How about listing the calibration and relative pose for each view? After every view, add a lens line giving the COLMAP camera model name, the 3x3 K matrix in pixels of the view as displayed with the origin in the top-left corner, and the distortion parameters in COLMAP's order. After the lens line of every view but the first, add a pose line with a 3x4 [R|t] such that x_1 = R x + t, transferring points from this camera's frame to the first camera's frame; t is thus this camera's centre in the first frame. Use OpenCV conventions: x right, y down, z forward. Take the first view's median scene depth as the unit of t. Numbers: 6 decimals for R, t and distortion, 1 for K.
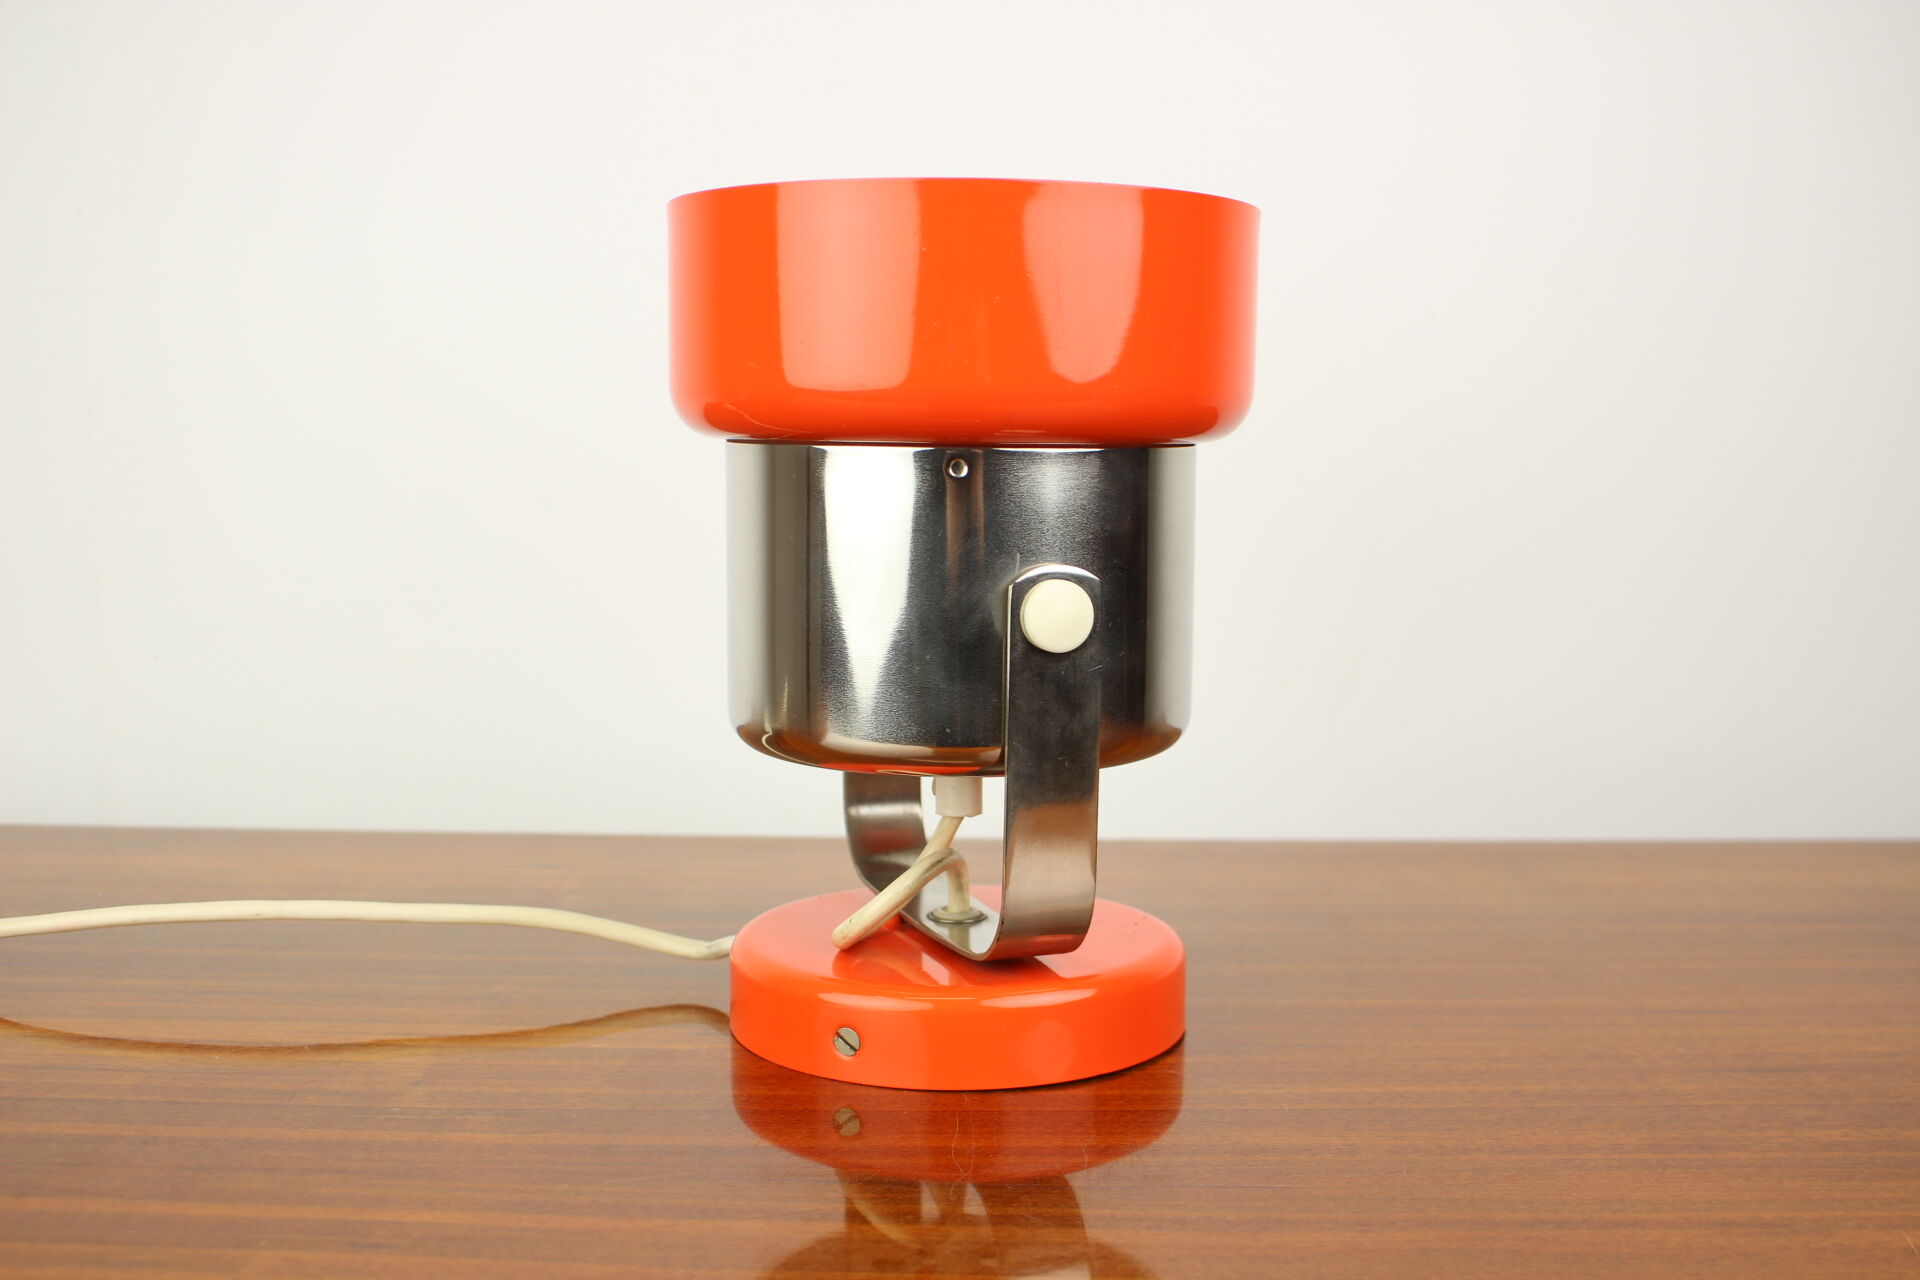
lens RADIAL K [[2563.5, 0, 894.5], [0, 2563.5, 640.5], [0, 0, 1]] dist [-0.097138, 0.068504]
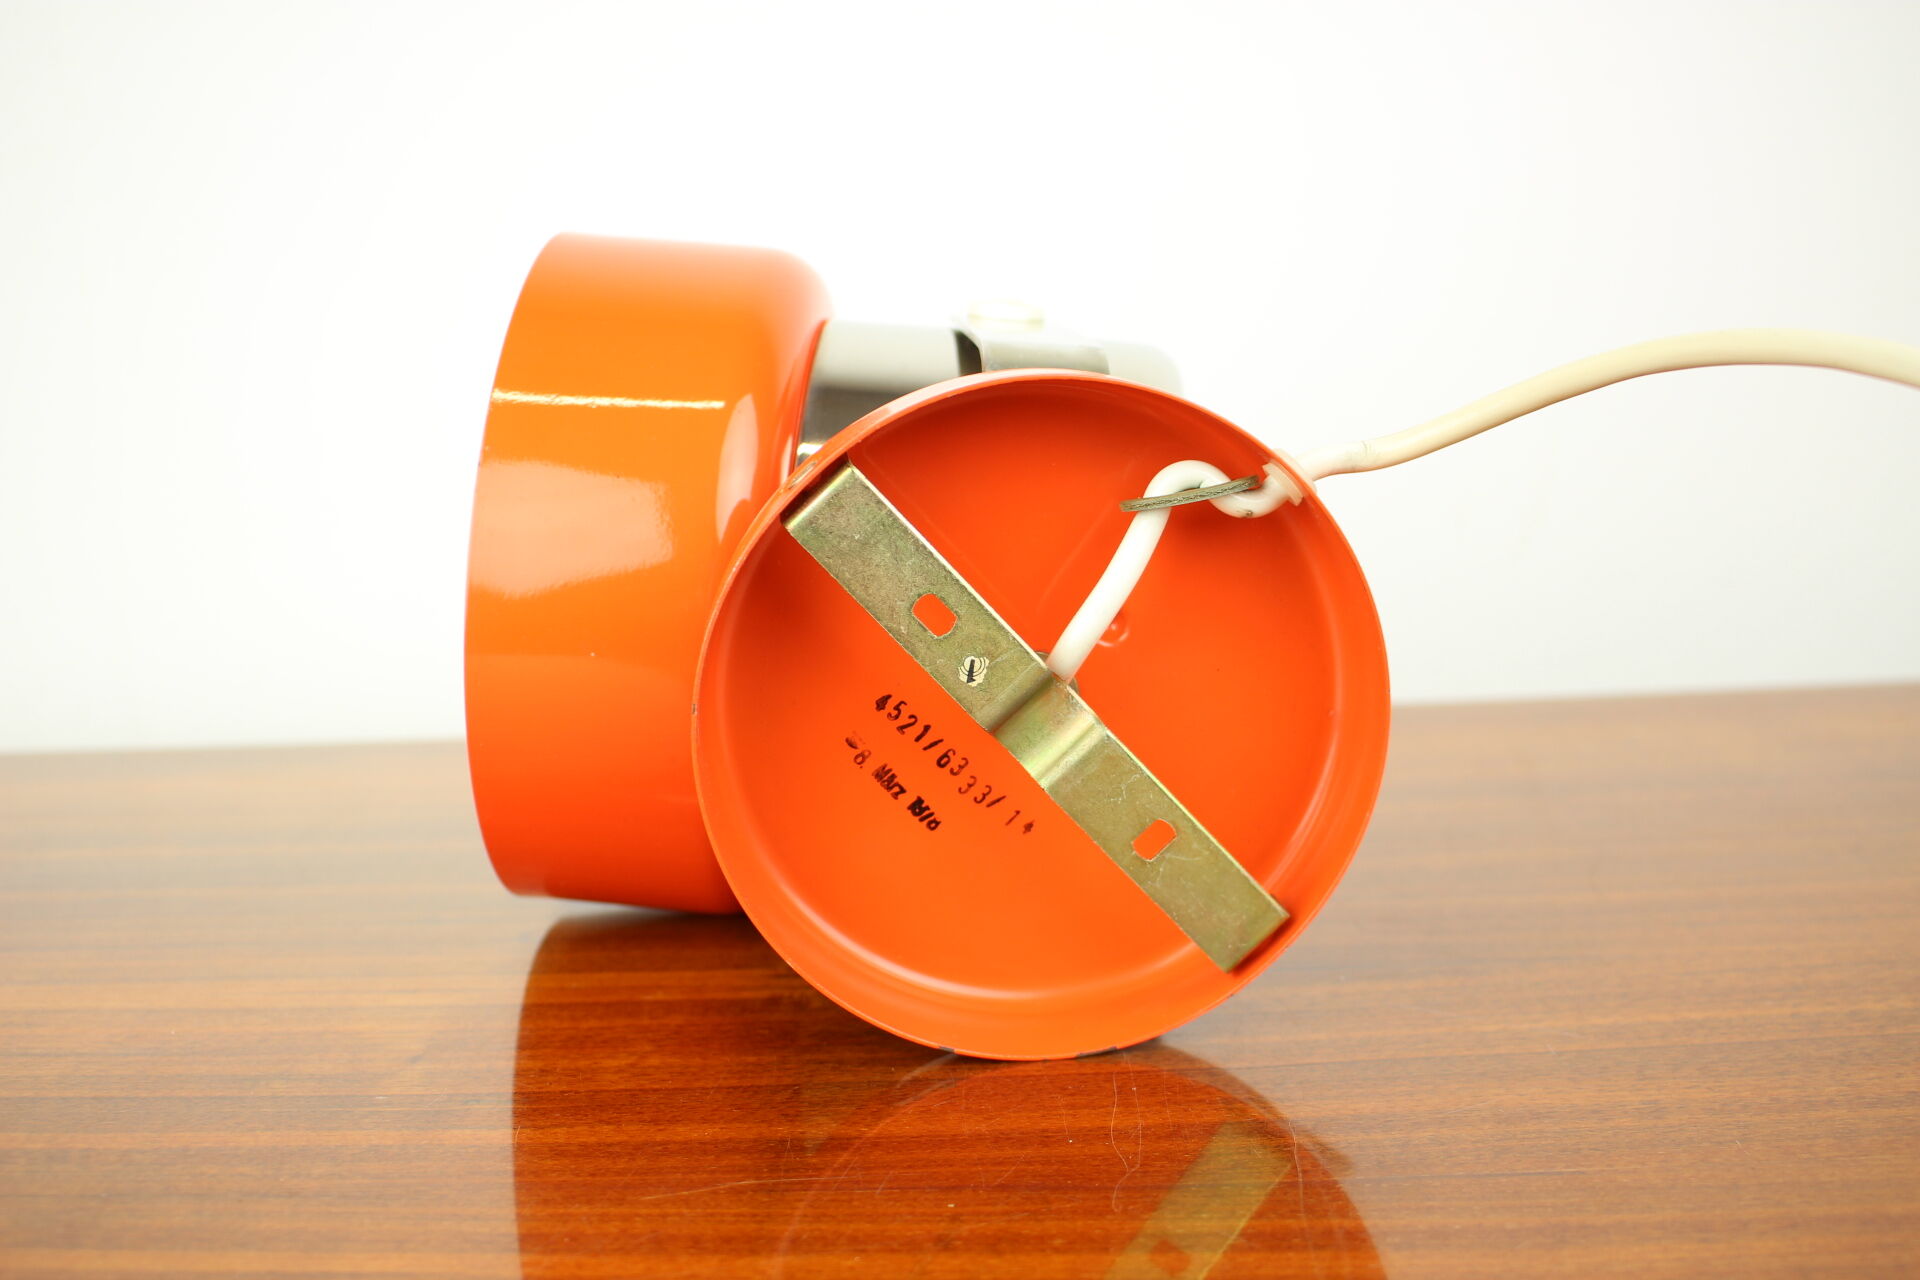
lens RADIAL K [[2192.6, 0, 665.3], [0, 2192.6, 637.5], [0, 0, 1]] dist [-0.100635, 0.055521]
pose [[0.985878, -0.054173, -0.158463, 0.002565], [0.059742, 0.997745, 0.030591, 0.028537], [0.156448, -0.039626, 0.986891, 0.362137]]
